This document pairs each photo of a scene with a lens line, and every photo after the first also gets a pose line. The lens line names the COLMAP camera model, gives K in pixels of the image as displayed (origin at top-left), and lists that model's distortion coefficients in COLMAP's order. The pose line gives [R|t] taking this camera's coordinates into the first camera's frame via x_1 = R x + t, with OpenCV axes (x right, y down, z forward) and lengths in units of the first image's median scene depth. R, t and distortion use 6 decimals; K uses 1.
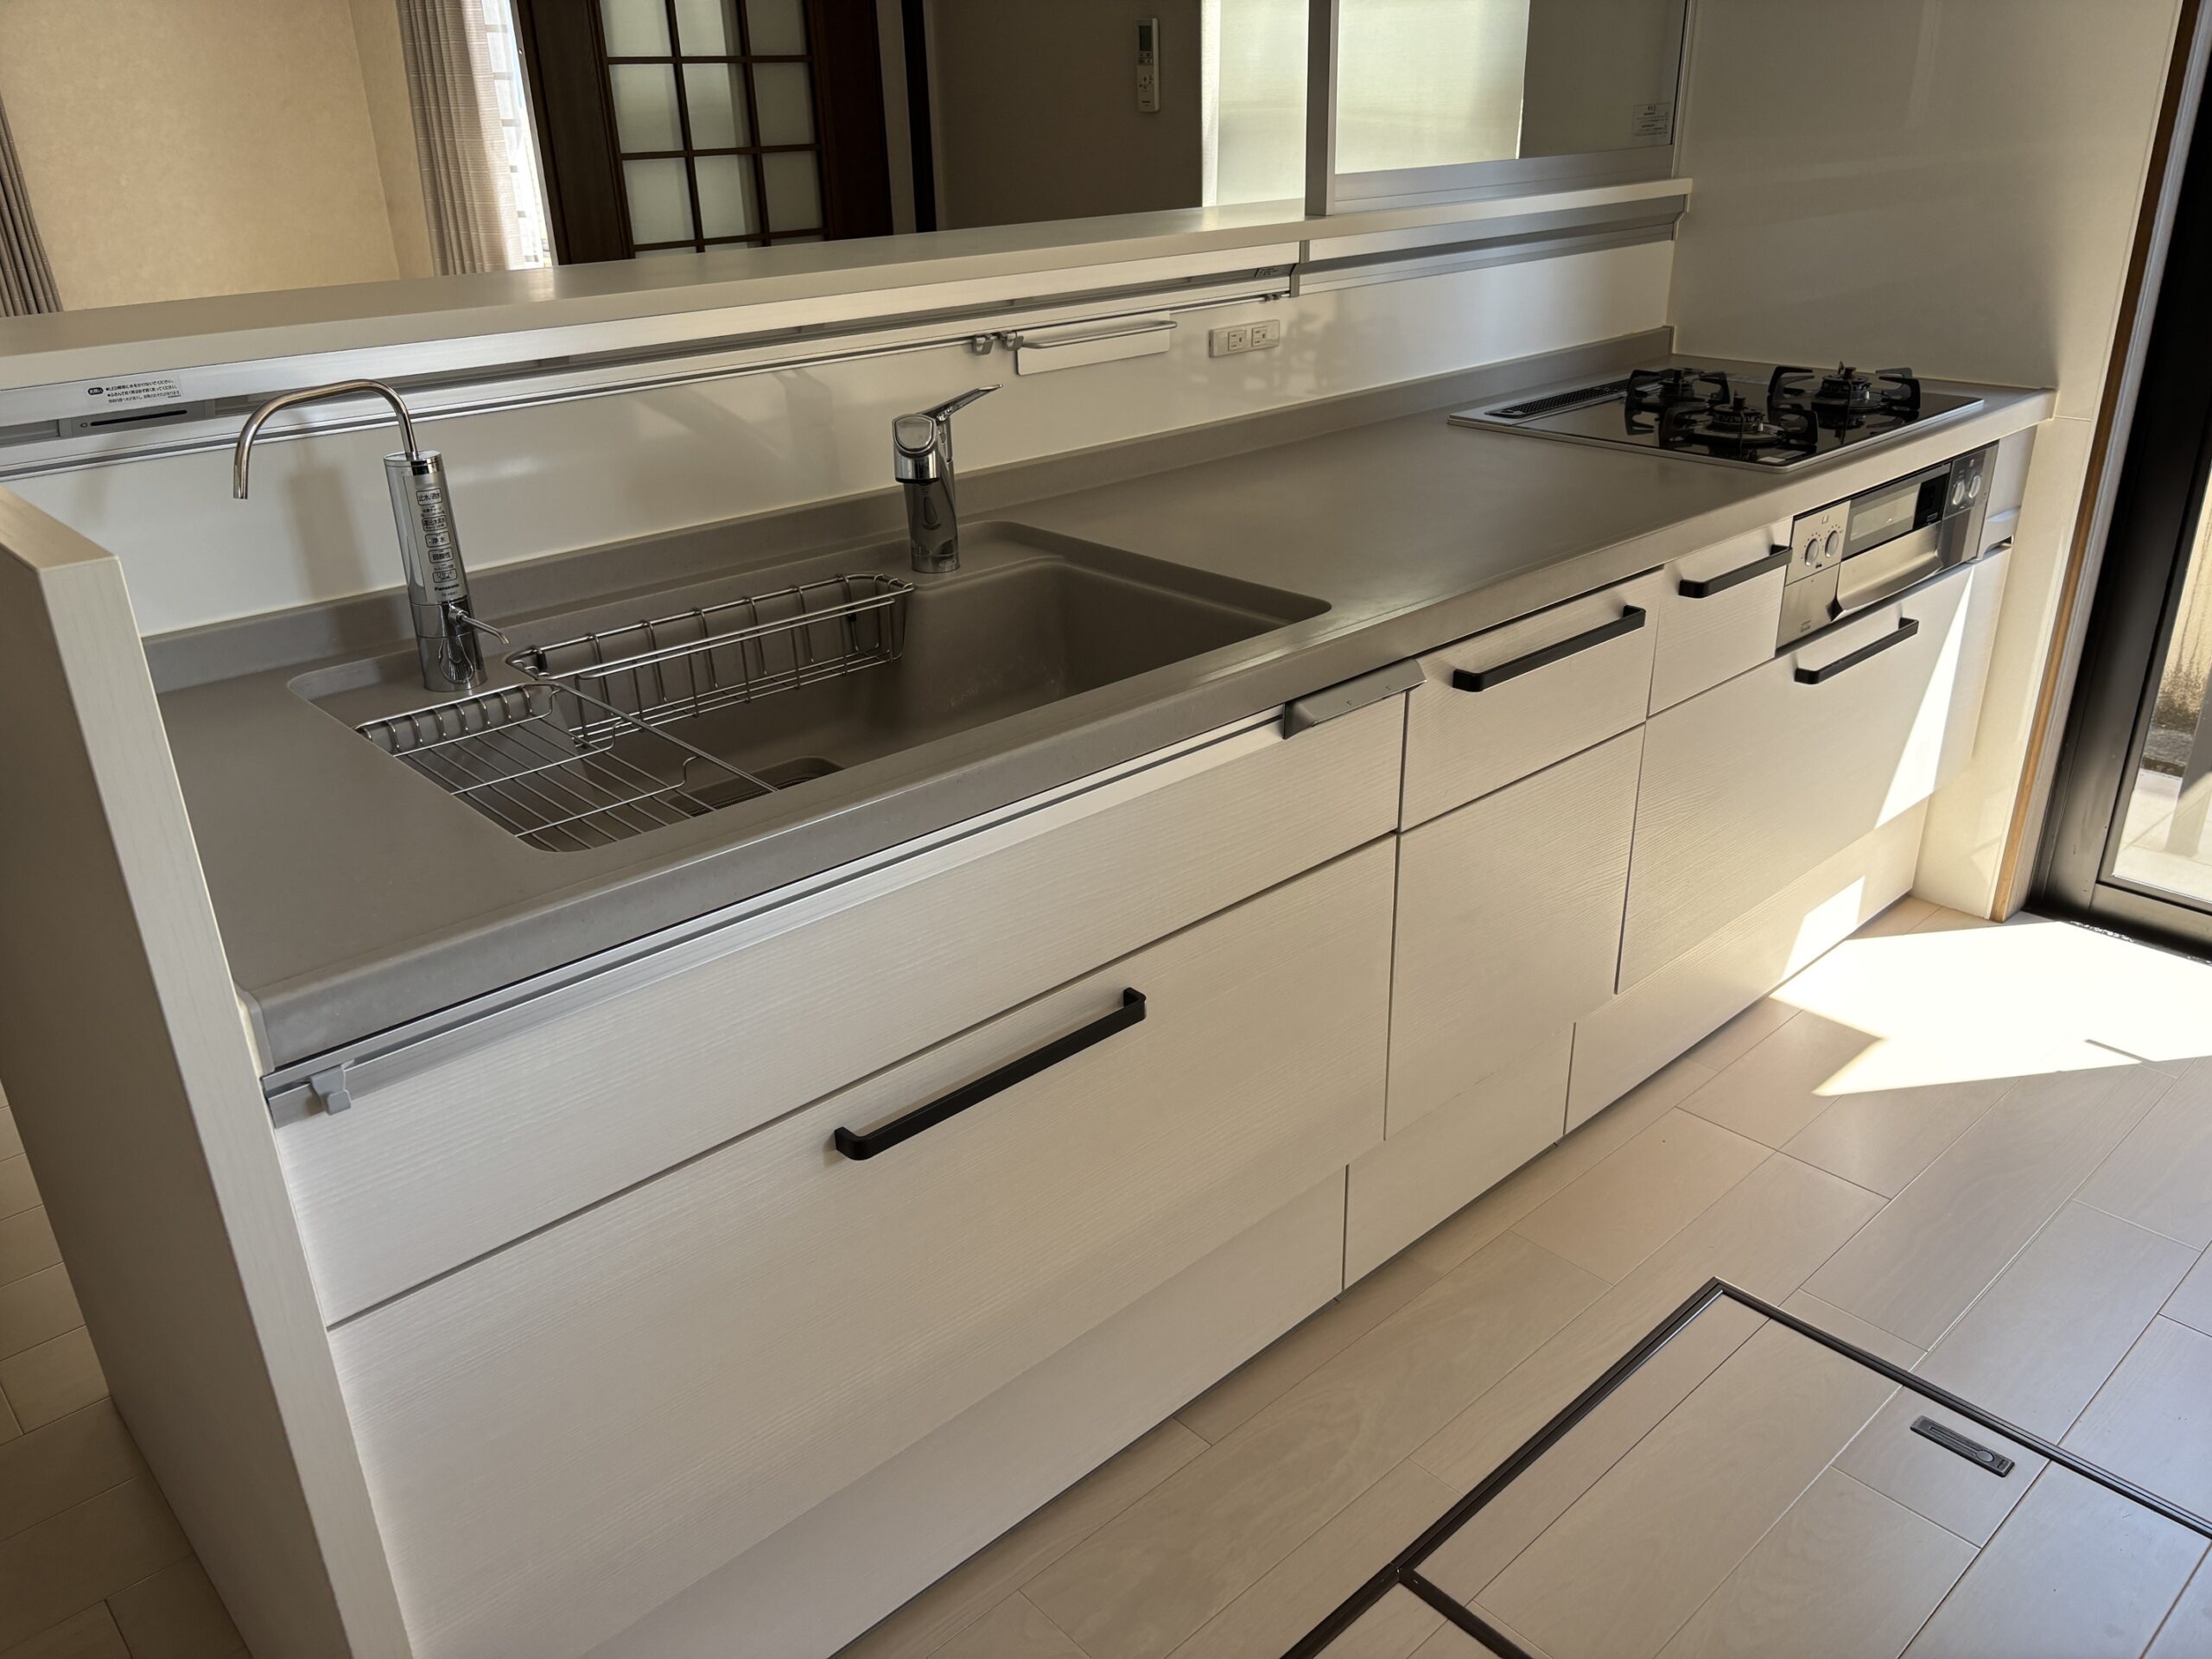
lens RADIAL K [[1678.5, 0, 1098.0], [0, 1678.5, 835.2], [0, 0, 1]] dist [0.036034, -0.030323]
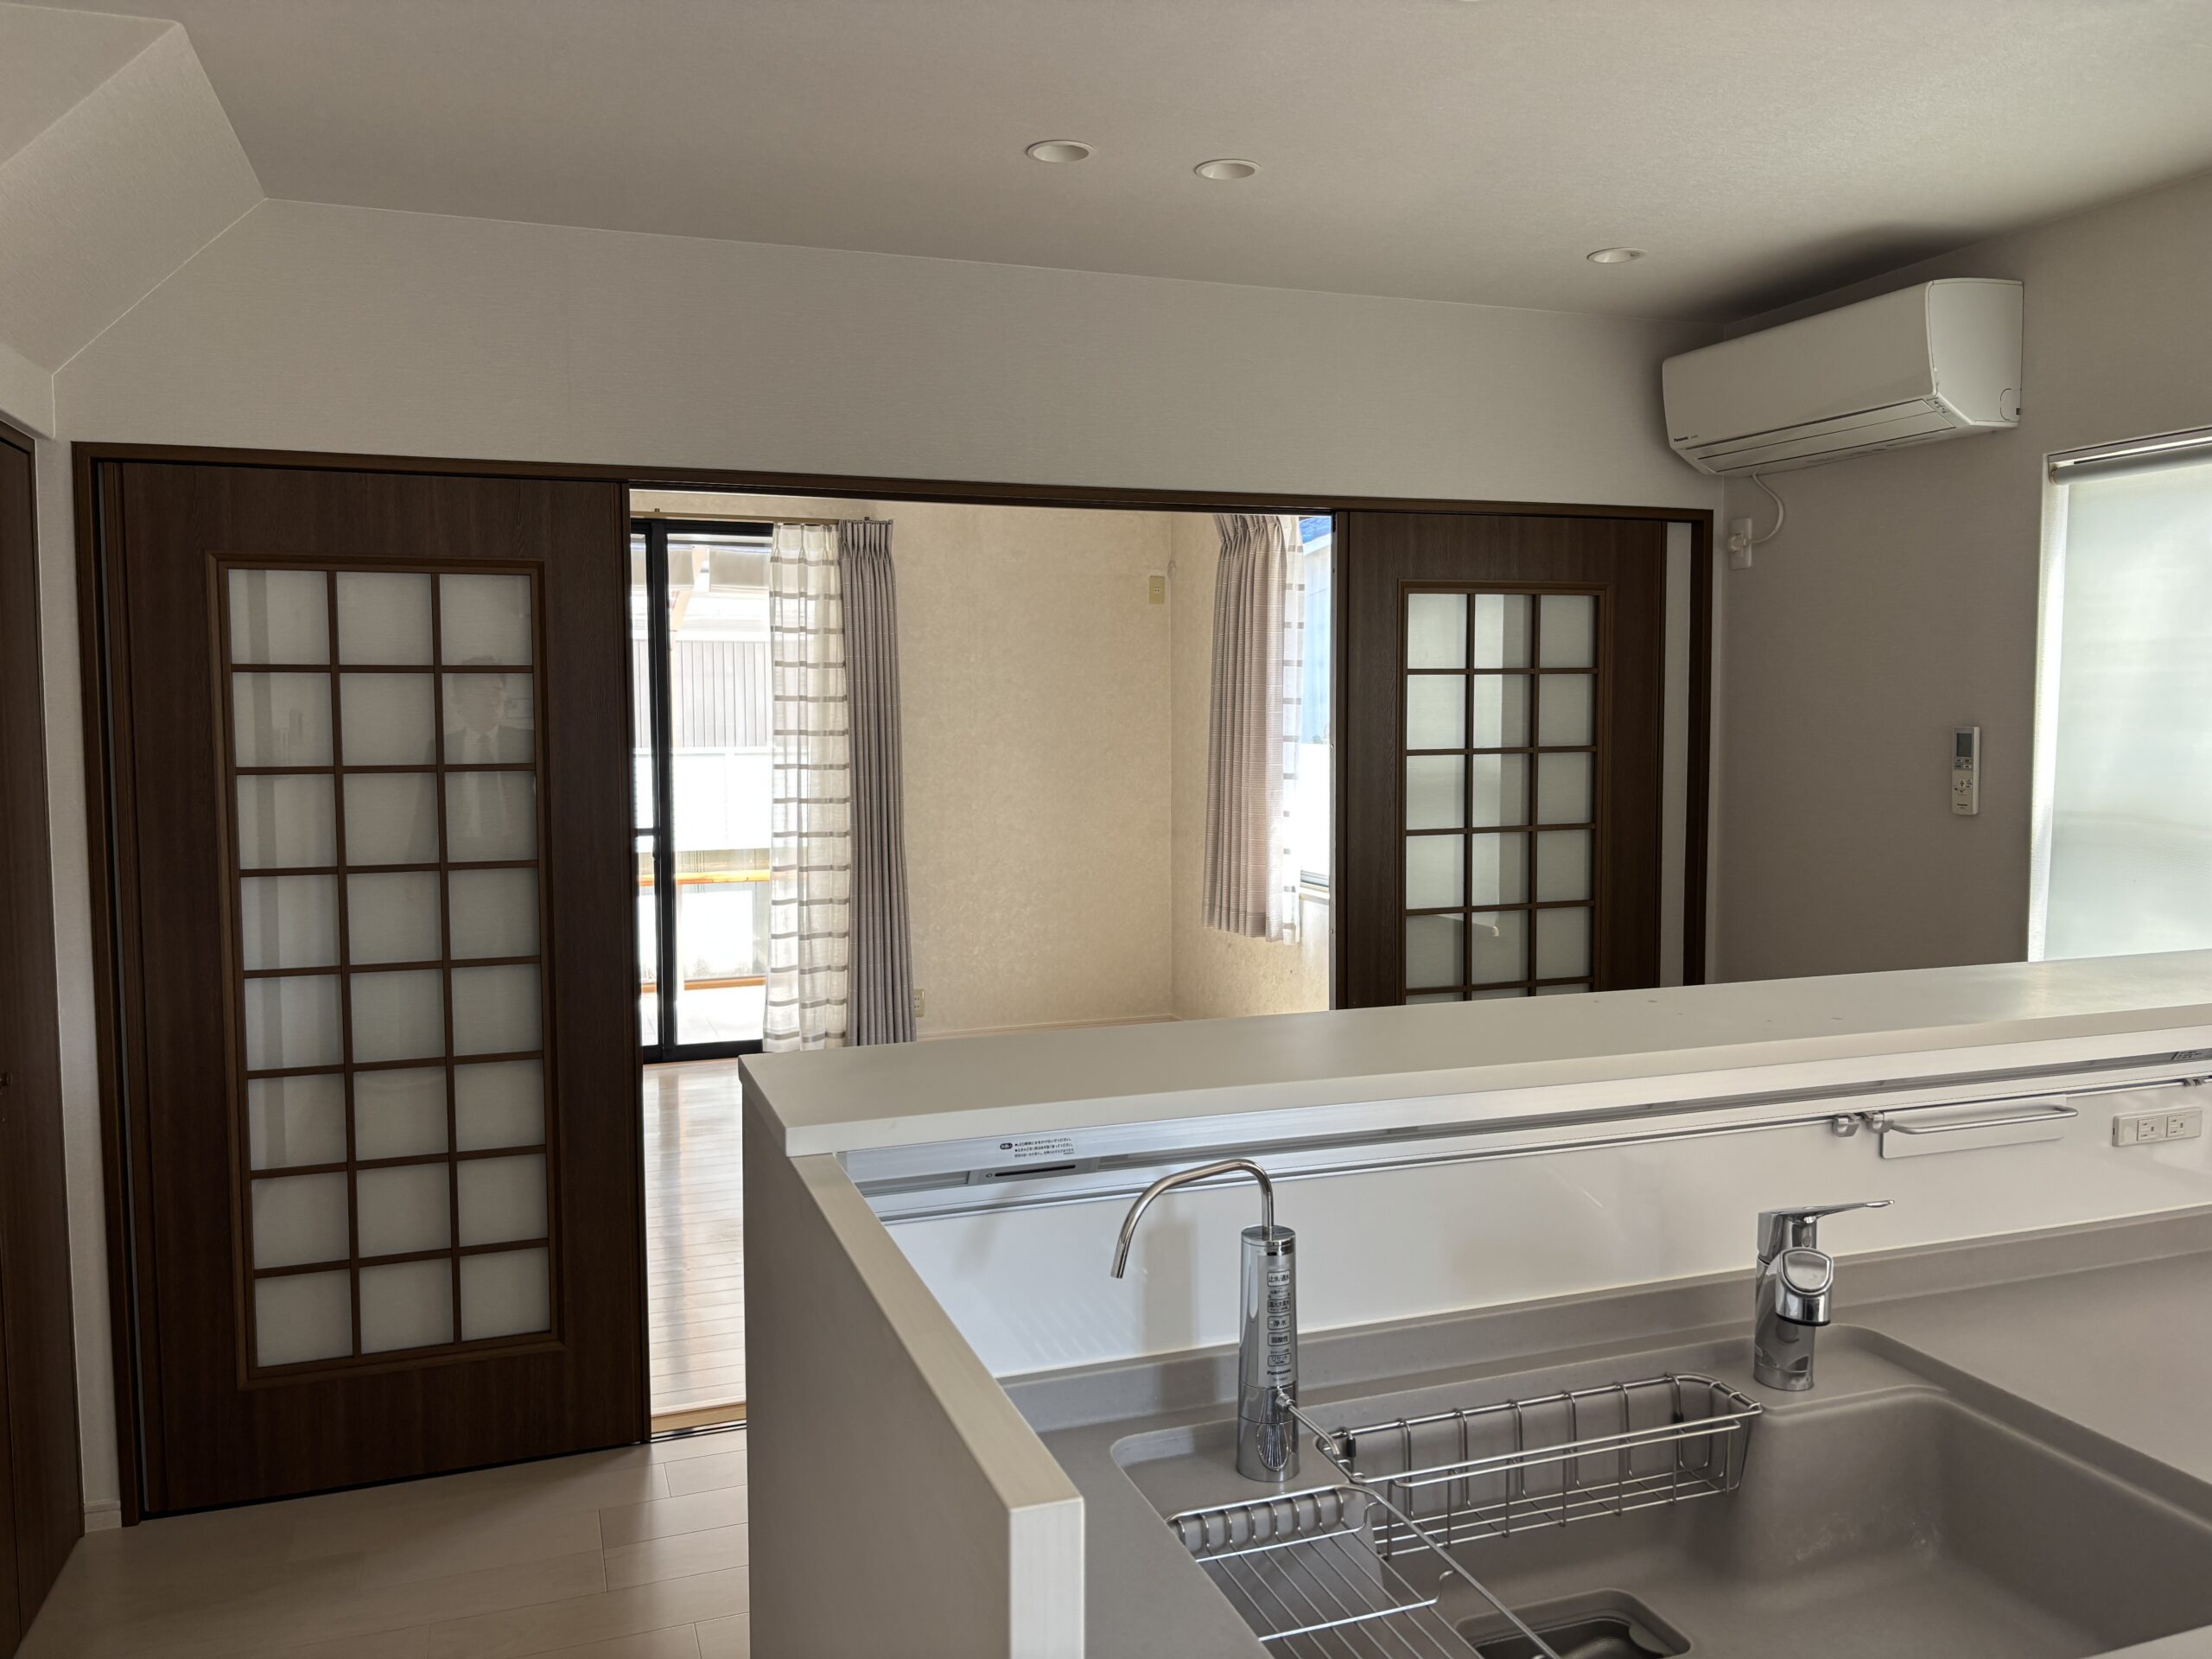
lens RADIAL K [[1678.5, 0, 1102.1], [0, 1678.5, 831.8], [0, 0, 1]] dist [0.036034, -0.030323]
pose [[0.917276, 0.044966, -0.395706, -0.089216], [-0.178227, 0.934903, -0.306907, -0.096949], [0.356146, 0.352044, 0.865578, 0.019502]]
